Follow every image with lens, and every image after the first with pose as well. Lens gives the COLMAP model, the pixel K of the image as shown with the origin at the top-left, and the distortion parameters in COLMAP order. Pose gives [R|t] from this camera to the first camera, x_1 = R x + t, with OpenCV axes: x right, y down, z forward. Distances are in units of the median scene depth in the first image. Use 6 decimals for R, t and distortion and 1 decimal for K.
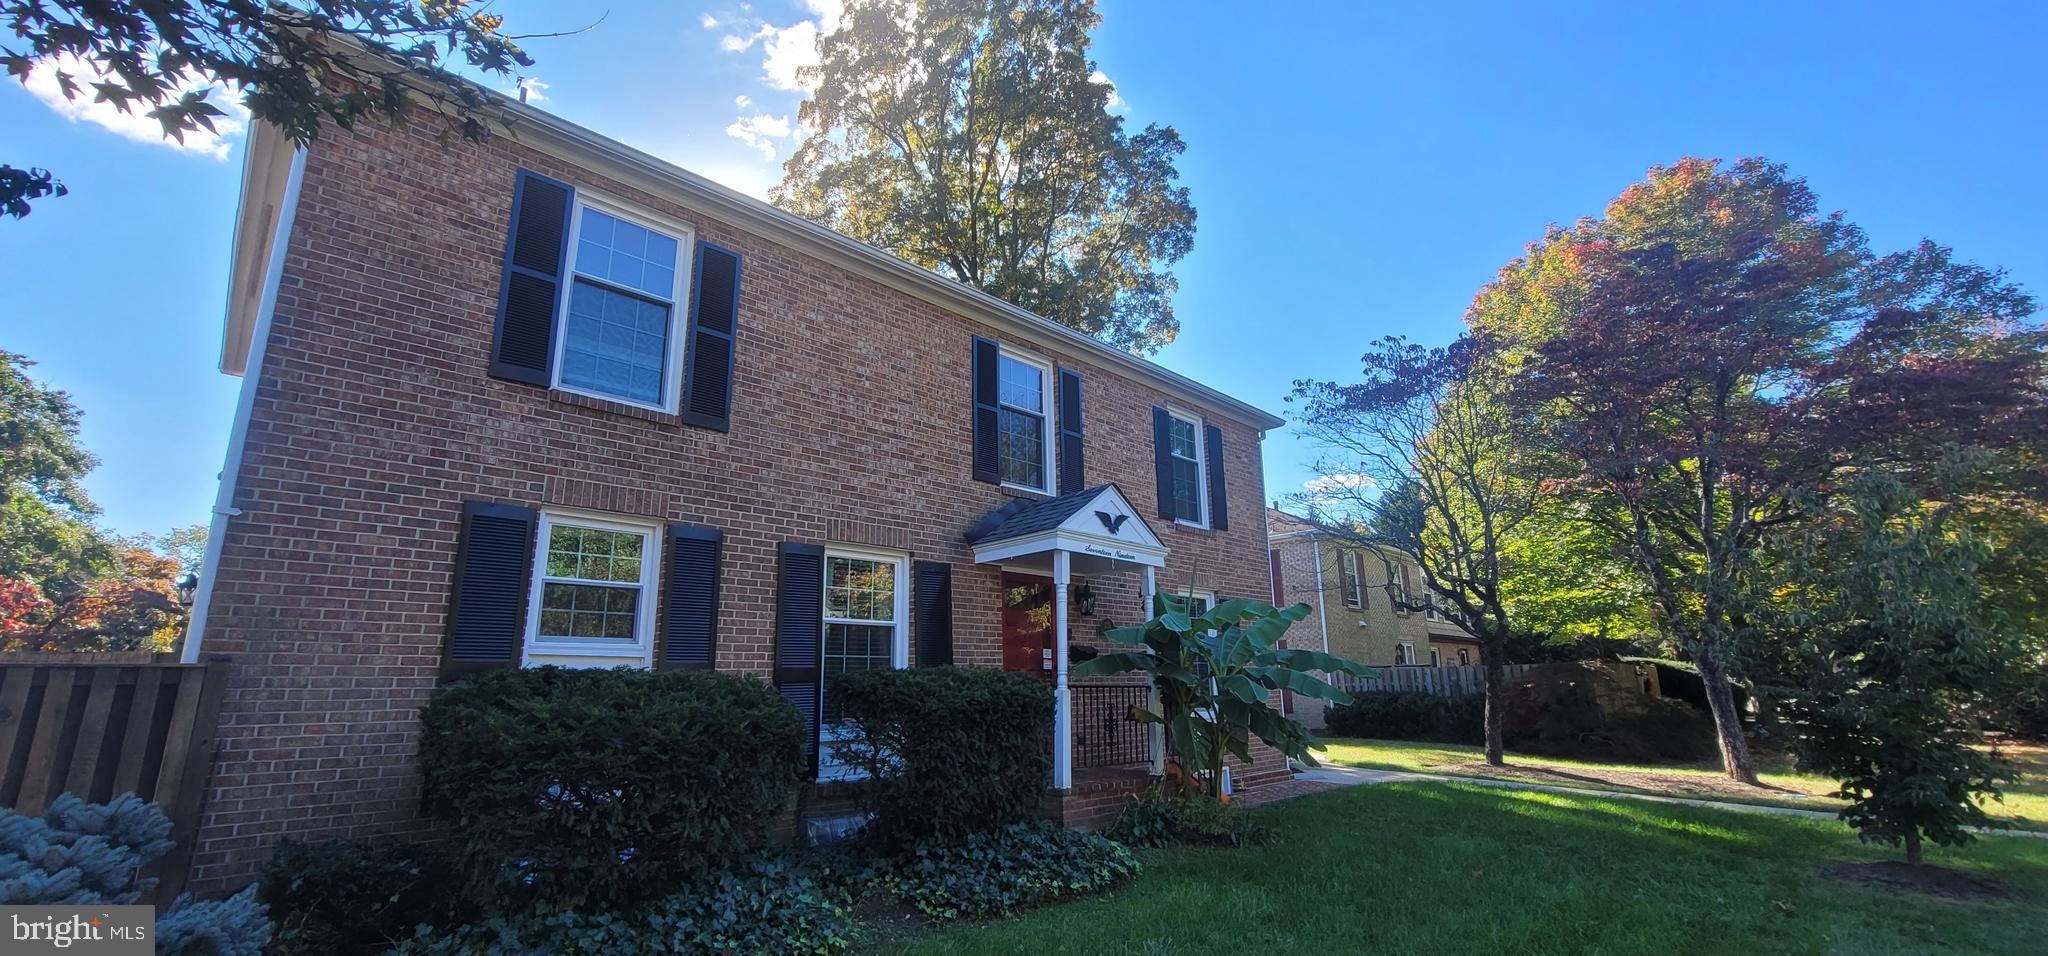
lens RADIAL K [[835.9, 0, 1010.7], [0, 835.9, 480.2], [0, 0, 1]] dist [-0.002135, -0.001032]
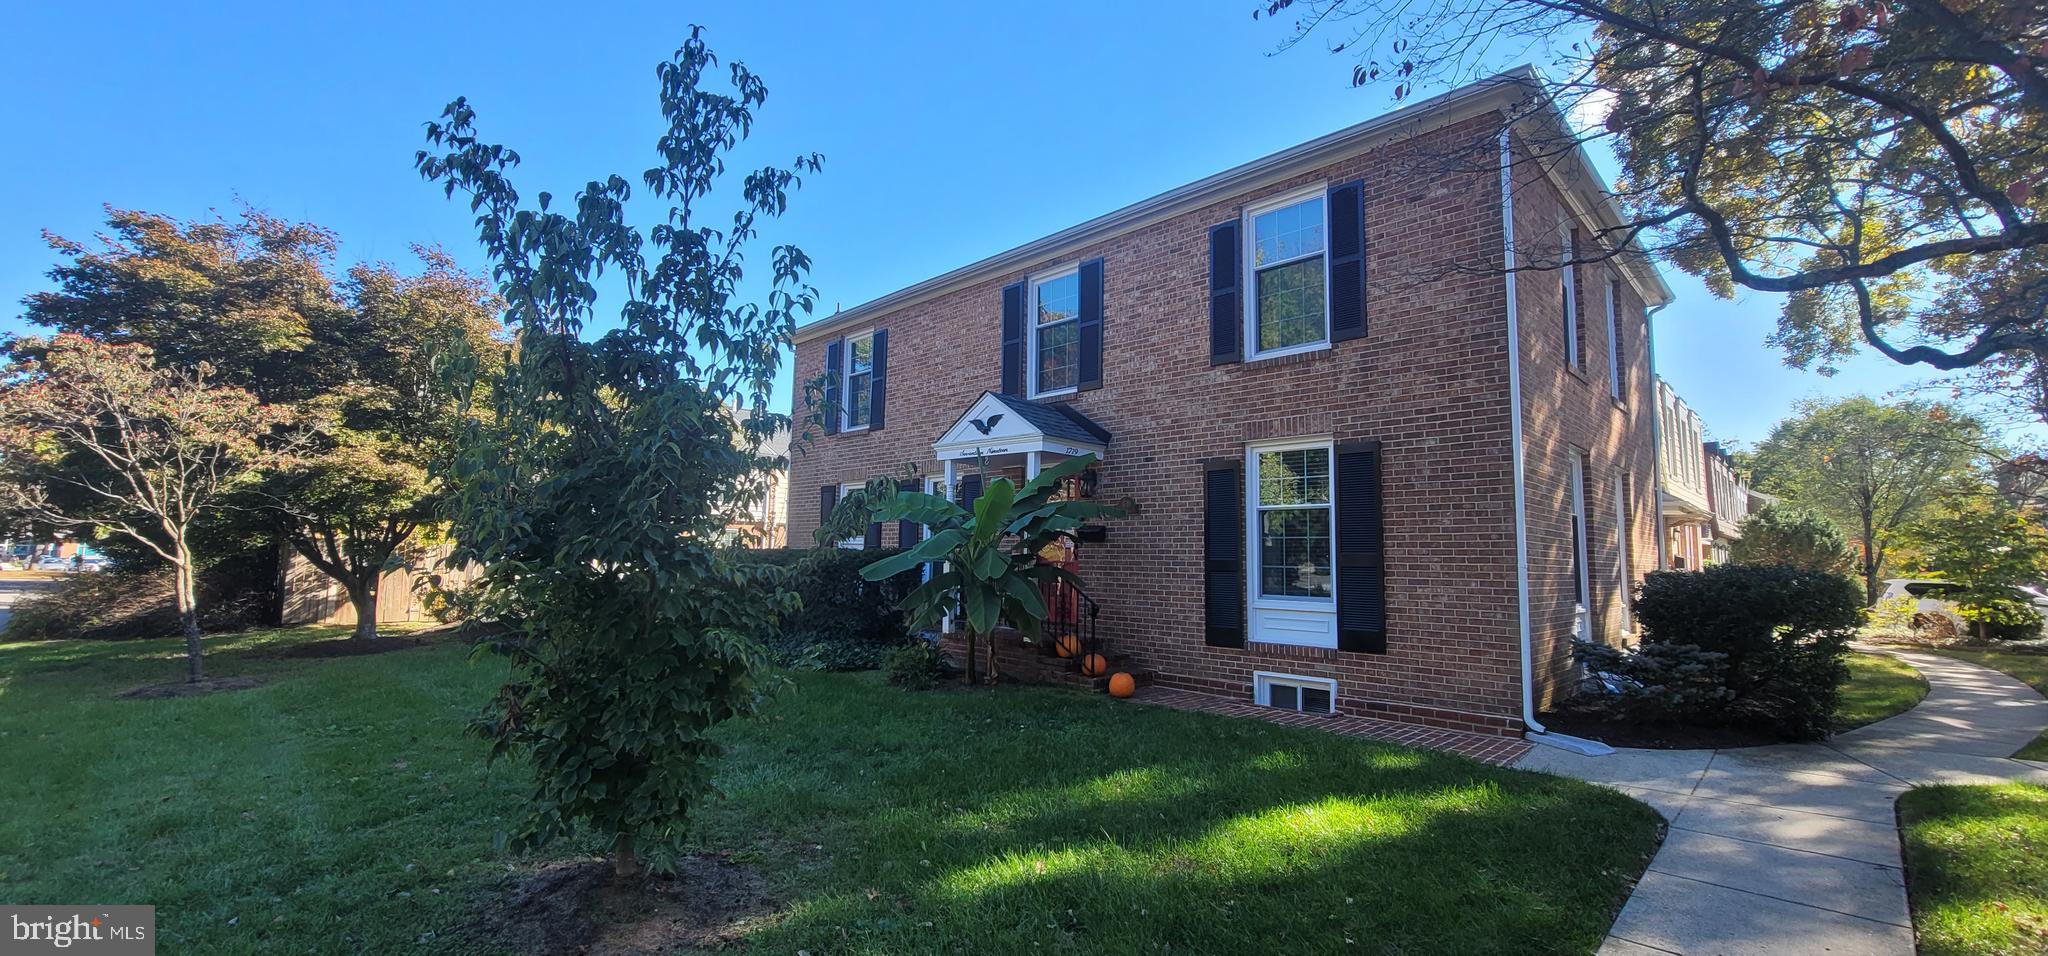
lens RADIAL K [[835.9, 0, 1010.7], [0, 835.9, 480.2], [0, 0, 1]] dist [-0.002135, -0.001032]
pose [[0.007961, -0.082122, -0.996591, 1.434782], [0.227914, 0.970540, -0.078154, 0.251585], [0.973649, -0.226515, 0.026443, 1.104227]]
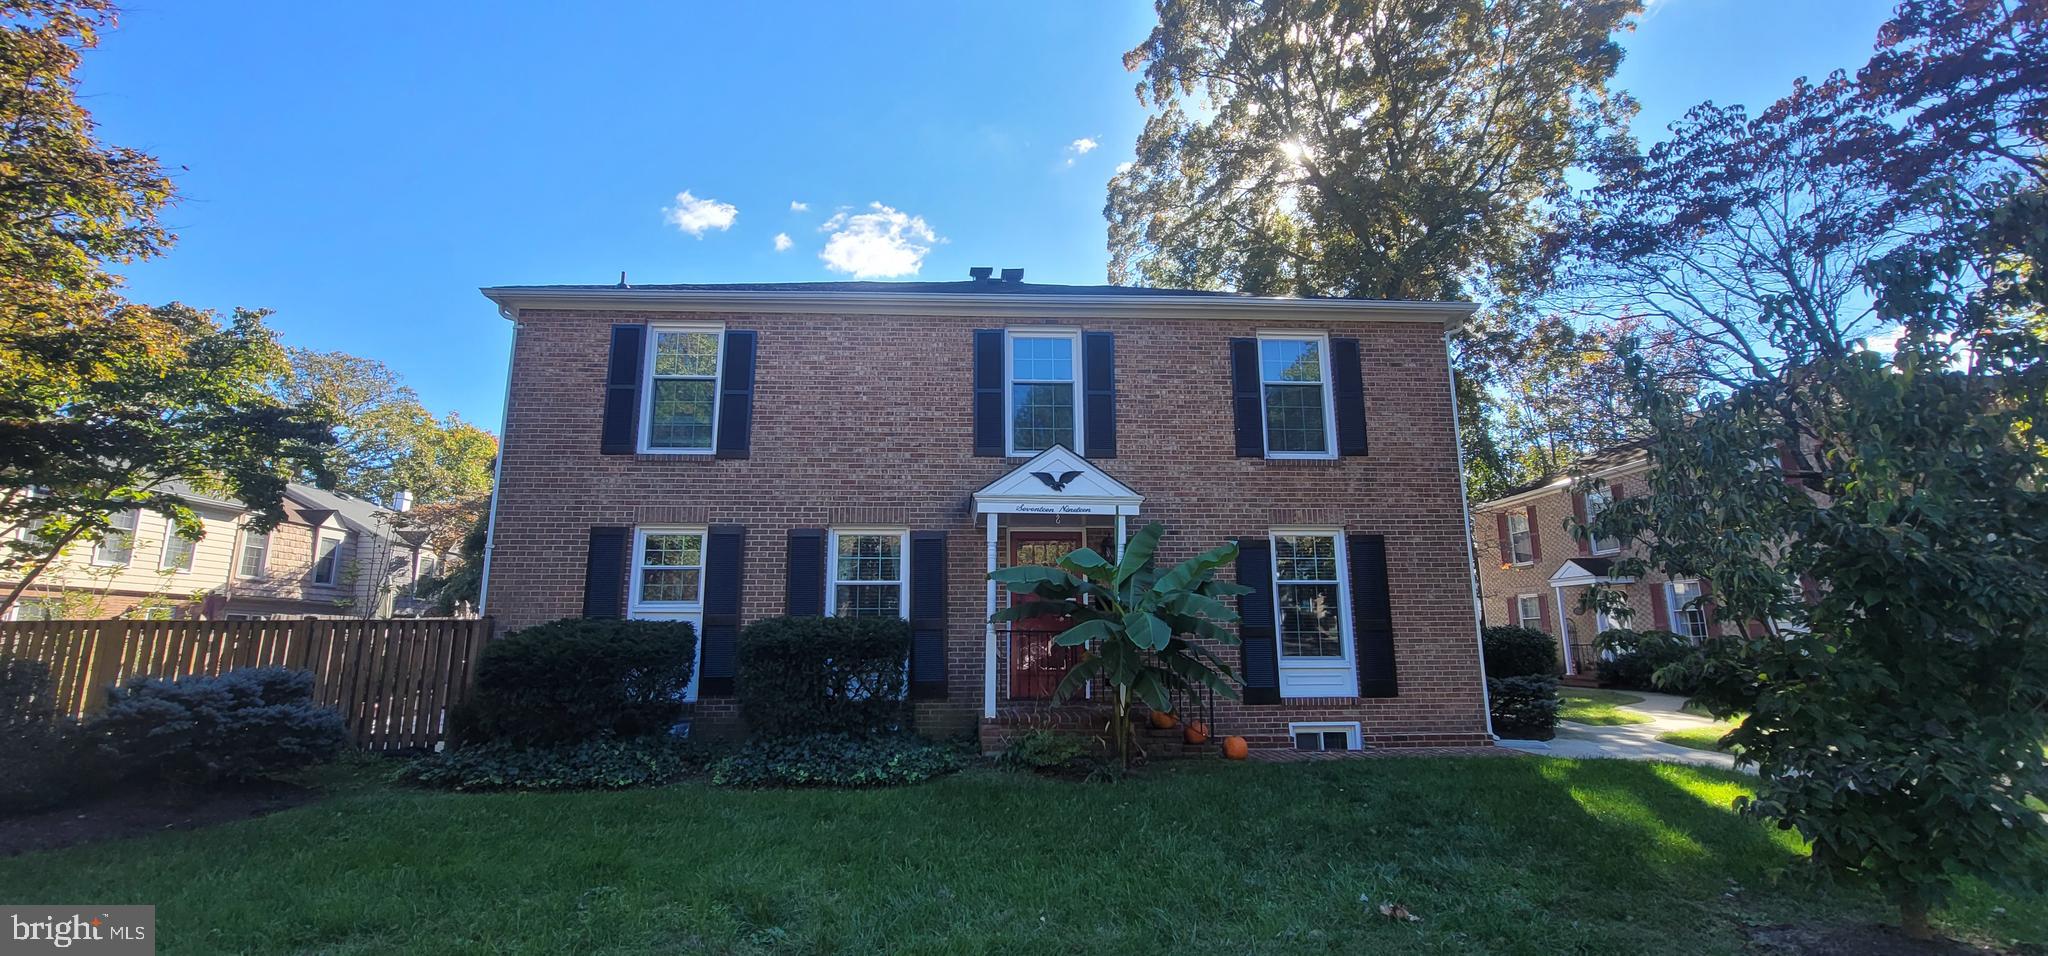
lens RADIAL K [[835.9, 0, 1010.7], [0, 835.9, 480.2], [0, 0, 1]] dist [-0.002135, -0.001032]
pose [[0.753081, -0.117161, -0.647412, 0.862885], [0.154562, 0.987983, 0.000996, 0.044962], [0.639515, -0.100815, 0.762140, 0.164089]]
